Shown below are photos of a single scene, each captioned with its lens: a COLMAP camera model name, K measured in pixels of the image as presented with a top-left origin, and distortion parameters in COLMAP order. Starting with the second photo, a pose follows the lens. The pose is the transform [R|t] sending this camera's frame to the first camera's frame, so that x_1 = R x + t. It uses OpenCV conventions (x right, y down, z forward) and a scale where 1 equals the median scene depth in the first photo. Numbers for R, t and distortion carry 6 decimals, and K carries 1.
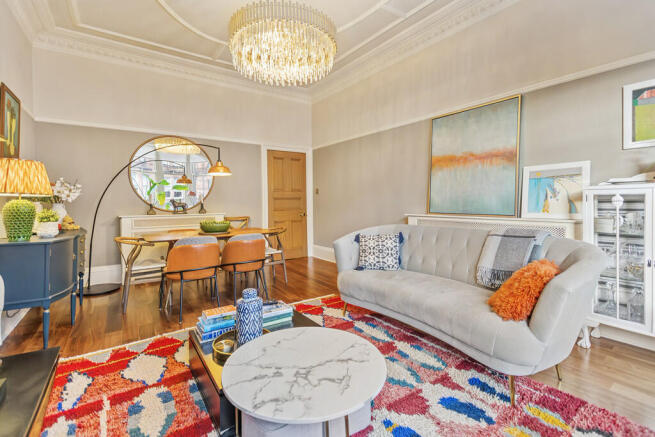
lens RADIAL K [[297.9, 0, 323.1], [0, 297.9, 200.2], [0, 0, 1]] dist [0.005617, 0.000599]
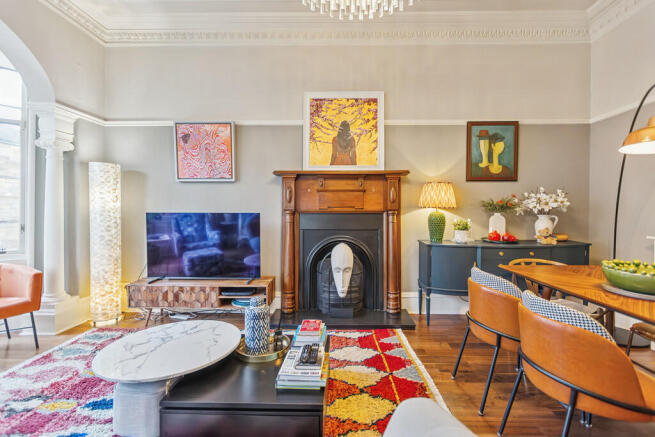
lens RADIAL K [[297.9, 0, 329.1], [0, 297.9, 215.0], [0, 0, 1]] dist [0.005617, 0.000599]
pose [[-0.586199, 0.010657, -0.810097, 0.363626], [0.003220, 0.999936, 0.010824, 0.007618], [0.810161, 0.003737, -0.586196, 1.481331]]
